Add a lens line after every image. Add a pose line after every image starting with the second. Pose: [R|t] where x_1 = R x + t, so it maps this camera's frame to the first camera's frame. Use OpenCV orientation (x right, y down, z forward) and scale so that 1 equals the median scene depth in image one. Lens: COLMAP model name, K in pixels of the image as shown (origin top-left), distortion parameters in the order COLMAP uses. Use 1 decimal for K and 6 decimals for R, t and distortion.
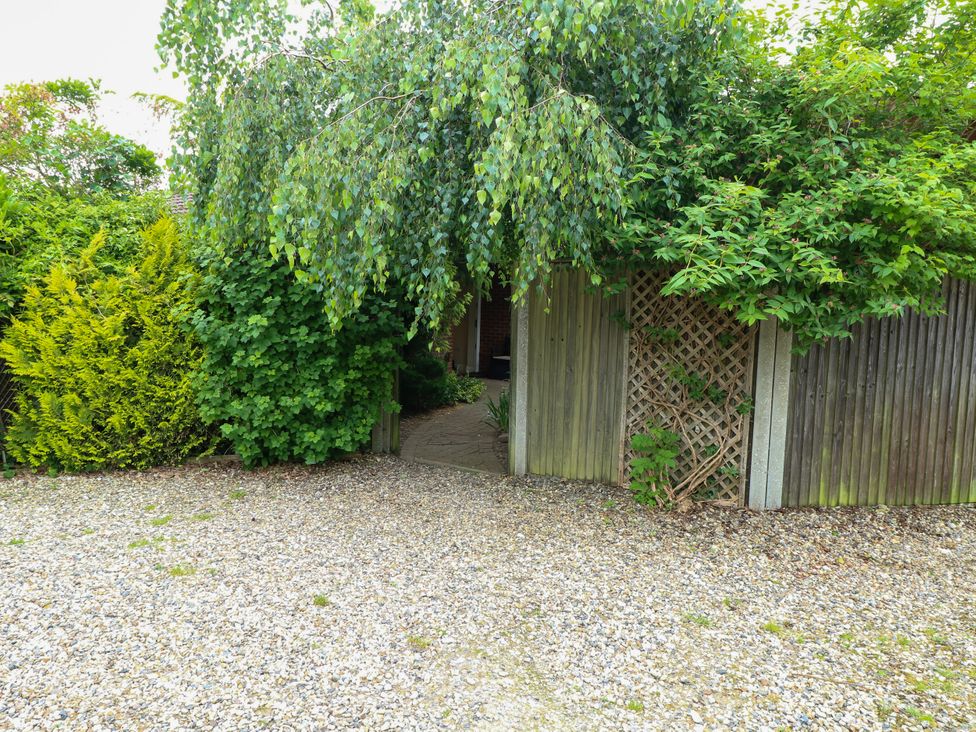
lens RADIAL K [[576.0, 0, 481.5], [0, 576.0, 360.7], [0, 0, 1]] dist [0.001141, -0.016781]
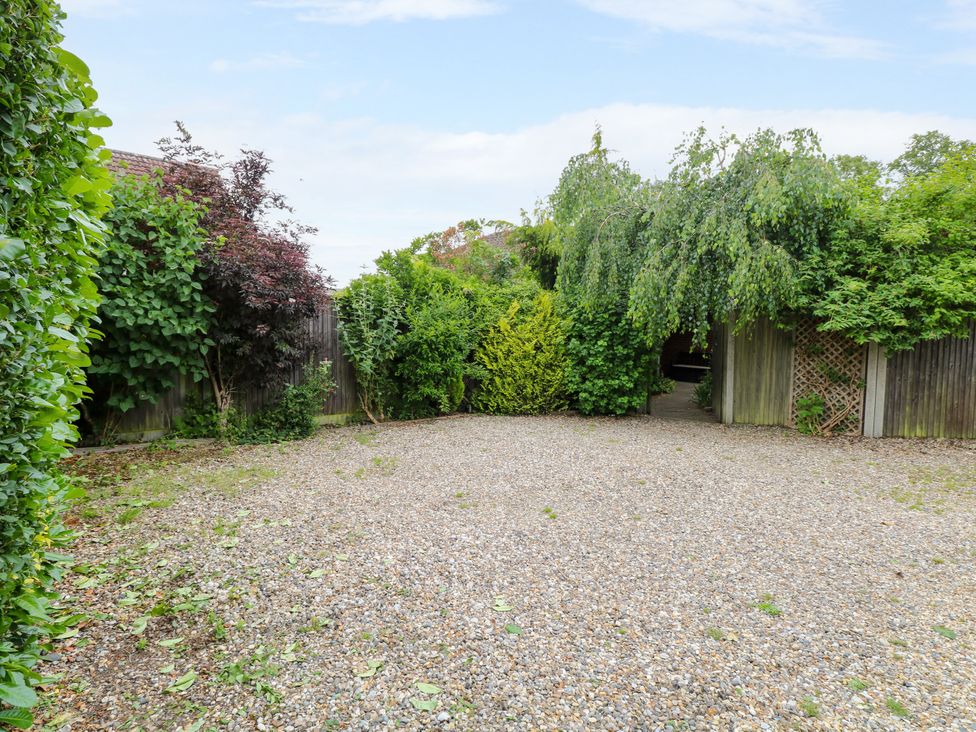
lens RADIAL K [[545.3, 0, 463.1], [0, 545.3, 364.7], [0, 0, 1]] dist [-0.002122, -0.013563]
pose [[0.975038, 0.000534, -0.222036, -0.459540], [-0.005828, 0.999714, -0.023187, 0.061293], [0.221960, 0.023903, 0.974763, -1.117092]]
